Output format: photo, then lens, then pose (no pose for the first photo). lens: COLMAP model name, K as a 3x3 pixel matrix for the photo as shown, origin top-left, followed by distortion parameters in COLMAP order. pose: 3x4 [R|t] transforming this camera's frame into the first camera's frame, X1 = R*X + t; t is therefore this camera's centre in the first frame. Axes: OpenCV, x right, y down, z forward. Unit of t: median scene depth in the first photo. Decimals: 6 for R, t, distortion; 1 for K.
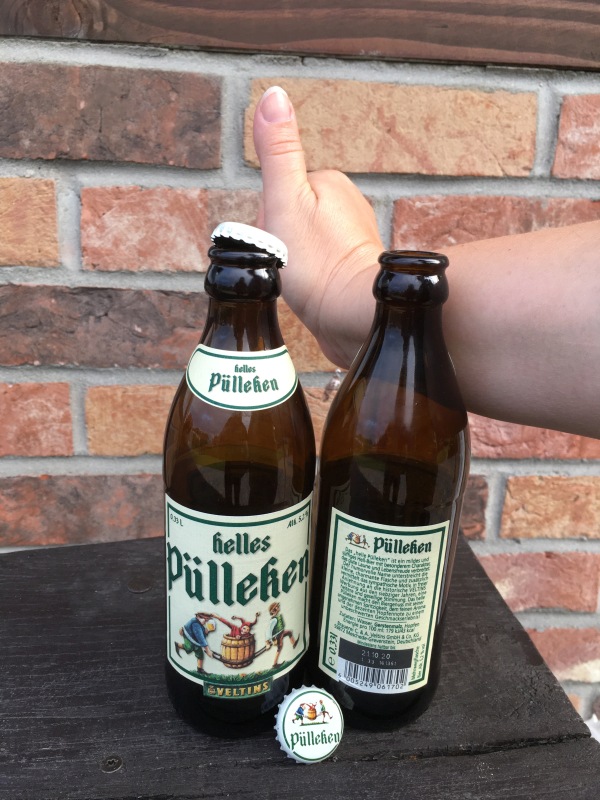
lens RADIAL K [[679.3, 0, 293.2], [0, 679.3, 400.0], [0, 0, 1]] dist [0.072369, -0.101563]
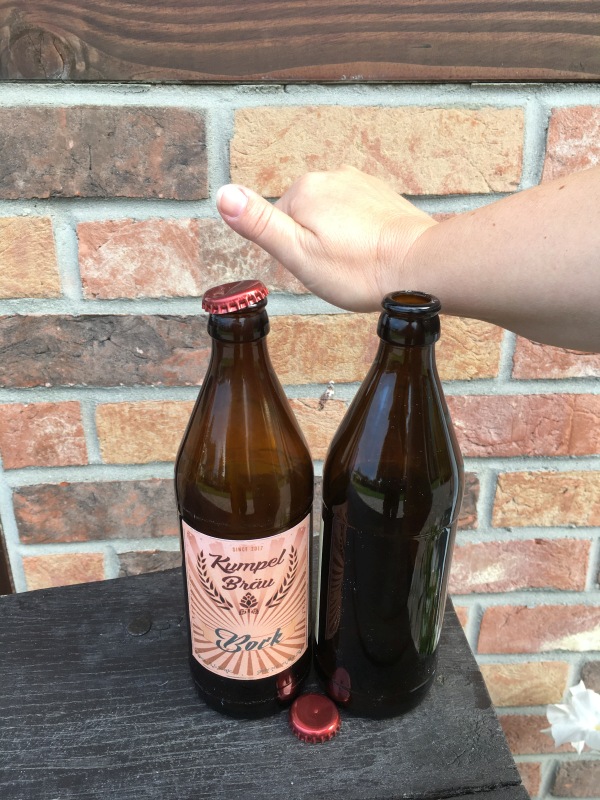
lens RADIAL K [[679.3, 0, 294.6], [0, 679.3, 394.2], [0, 0, 1]] dist [0.072369, -0.101563]
pose [[0.998422, -0.020321, -0.052351, 0.068466], [0.026654, 0.992015, 0.123268, -0.167495], [0.049428, -0.124469, 0.990992, -0.044337]]
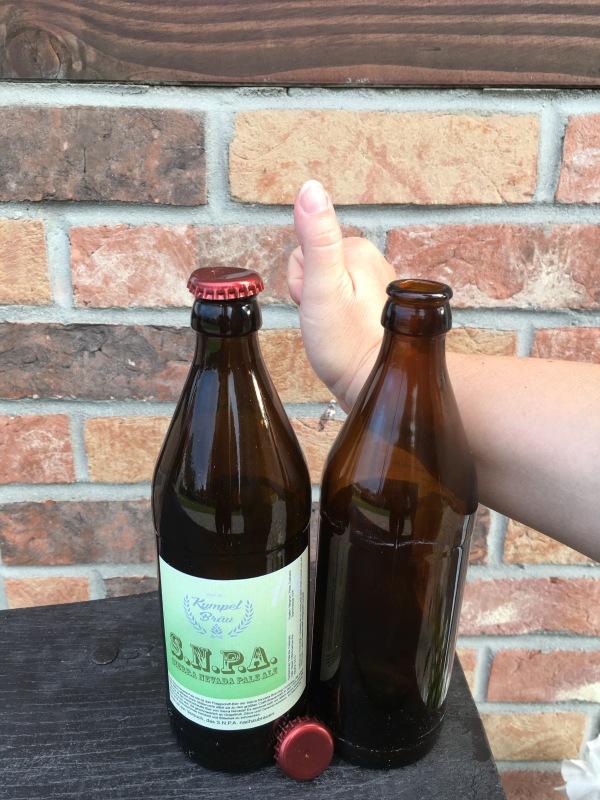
lens RADIAL K [[679.3, 0, 296.1], [0, 679.3, 396.3], [0, 0, 1]] dist [0.072369, -0.101563]
pose [[0.996758, 0.001727, -0.080439, 0.099685], [0.004036, 0.997437, 0.071432, -0.130779], [0.080356, -0.071525, 0.994197, 0.013932]]
